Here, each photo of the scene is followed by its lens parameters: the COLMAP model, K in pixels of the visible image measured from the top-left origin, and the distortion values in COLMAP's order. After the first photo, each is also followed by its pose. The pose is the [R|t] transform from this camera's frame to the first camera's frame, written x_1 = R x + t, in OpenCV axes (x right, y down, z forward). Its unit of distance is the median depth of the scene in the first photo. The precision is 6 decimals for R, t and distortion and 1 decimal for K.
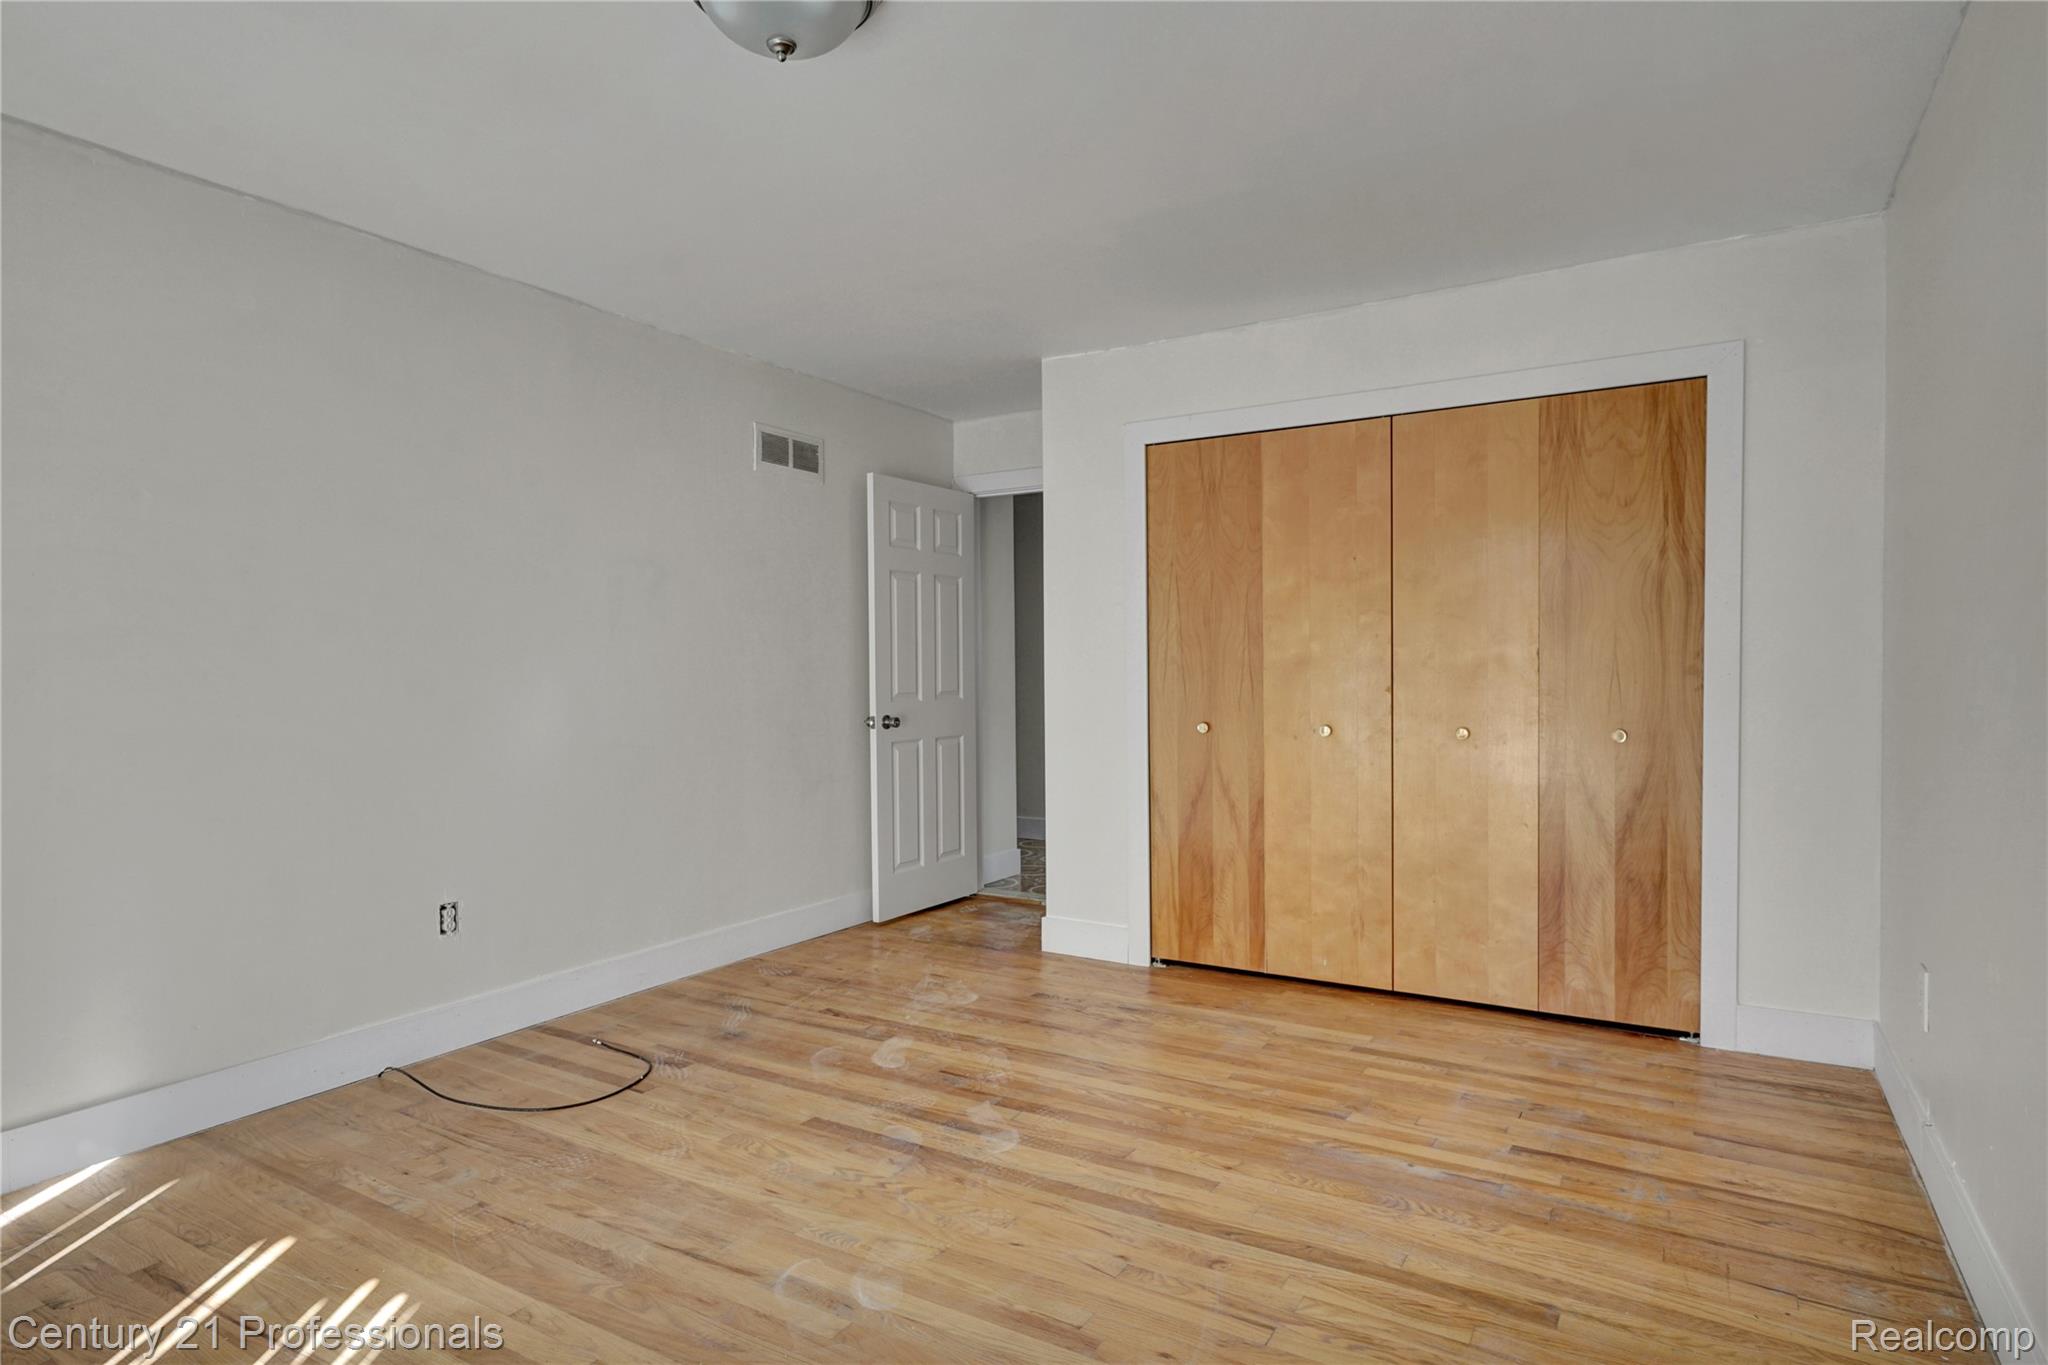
lens RADIAL K [[1104.0, 0, 1023.1], [0, 1104.0, 682.2], [0, 0, 1]] dist [-0.000847, -0.000153]
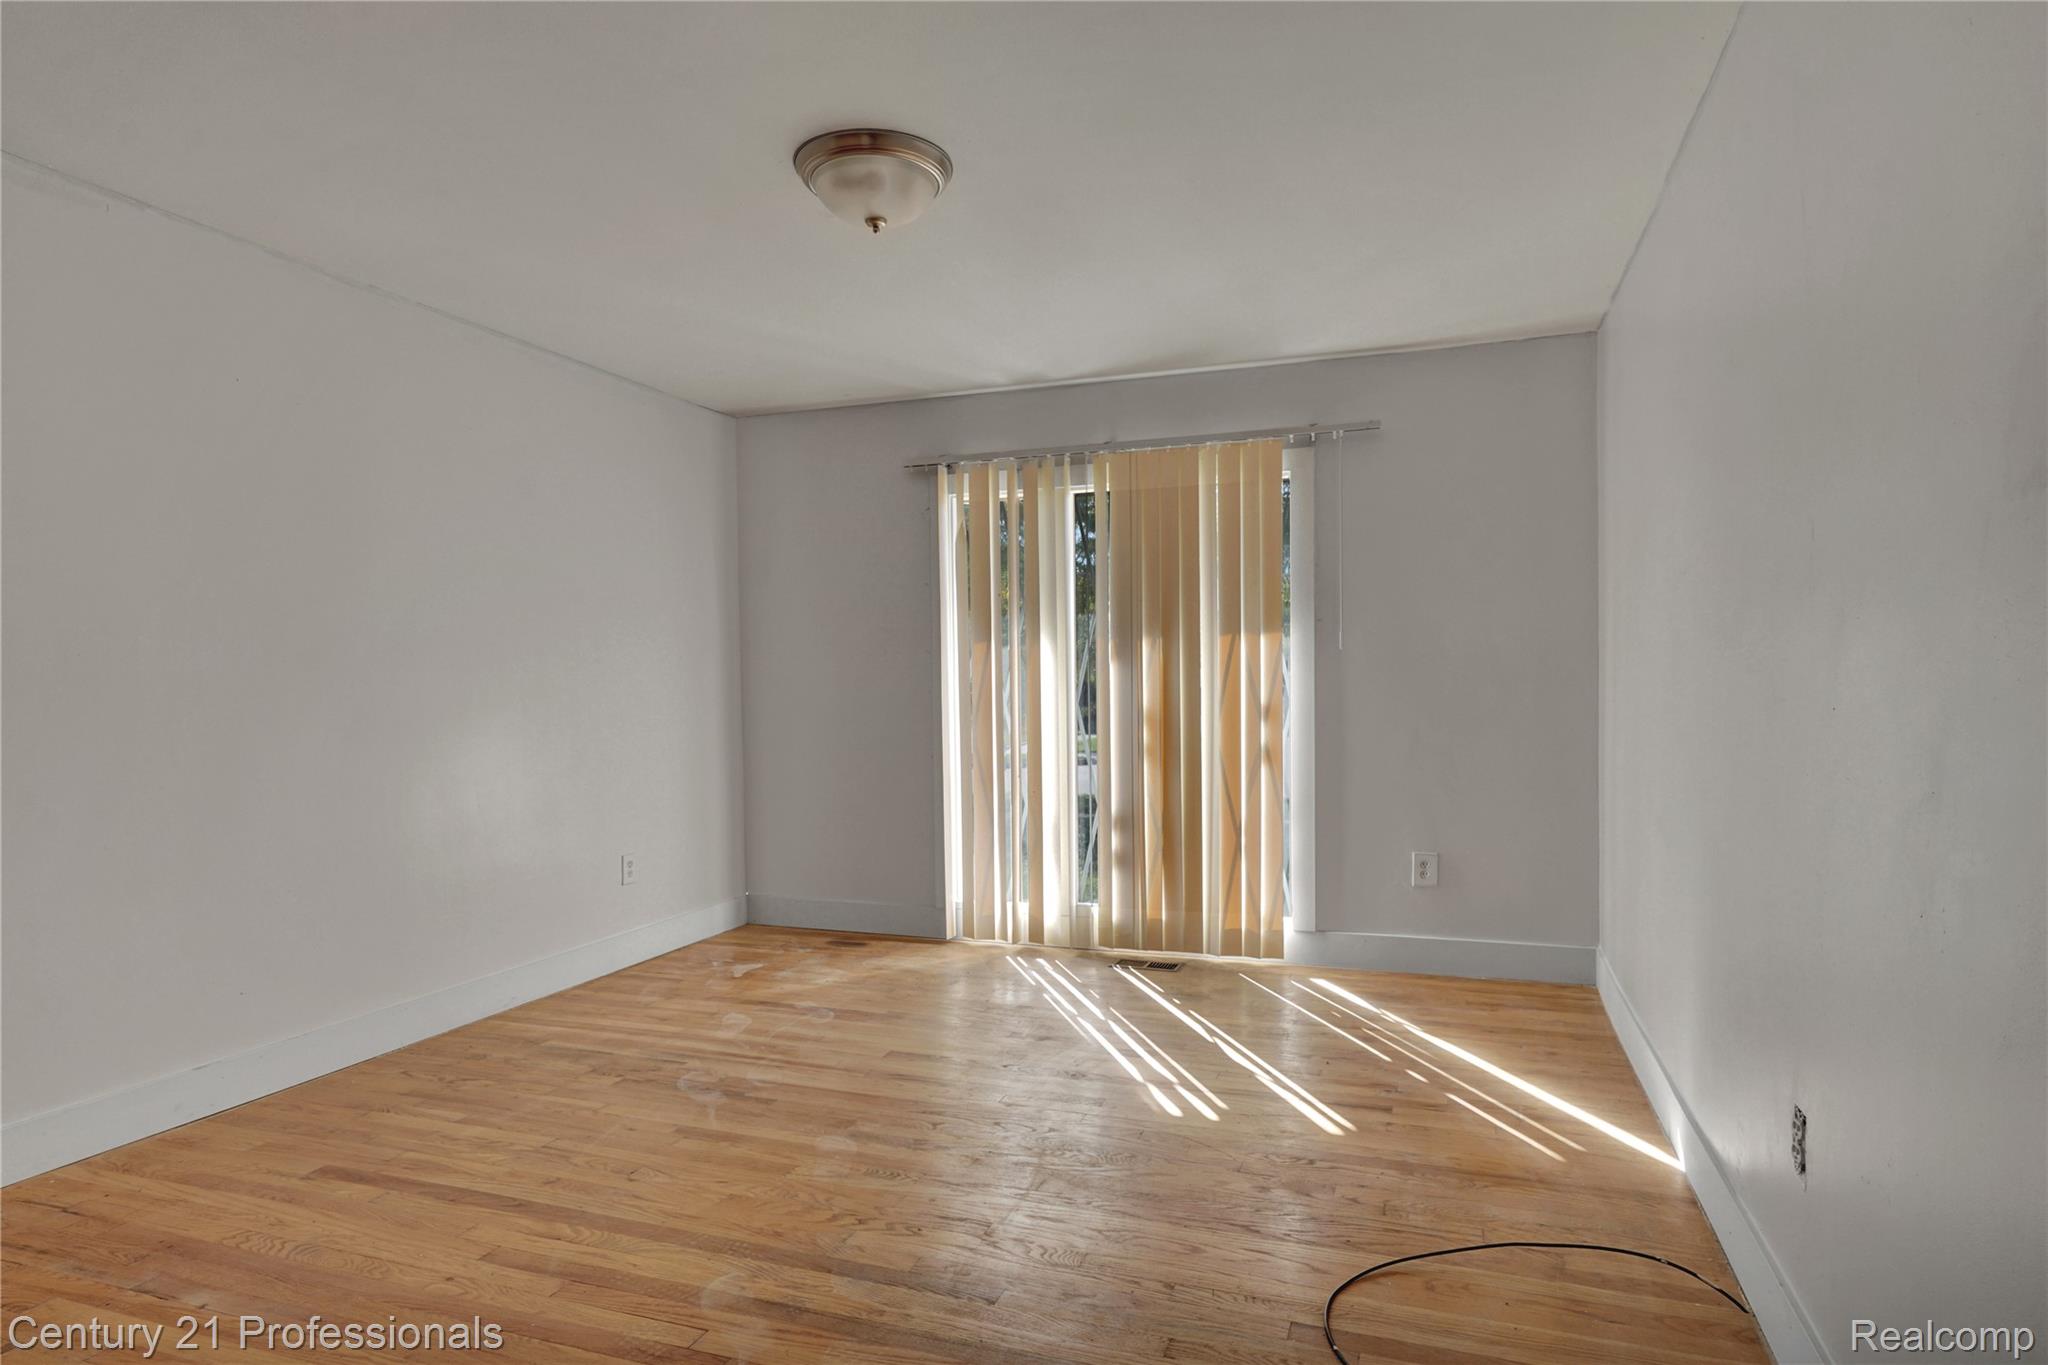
lens RADIAL K [[1104.0, 0, 1027.6], [0, 1104.0, 682.0], [0, 0, 1]] dist [-0.000847, -0.000153]
pose [[-0.979921, 0.022542, -0.198108, -0.090708], [0.020149, 0.999698, 0.014087, -0.016921], [0.198365, 0.009813, -0.980079, 1.959097]]
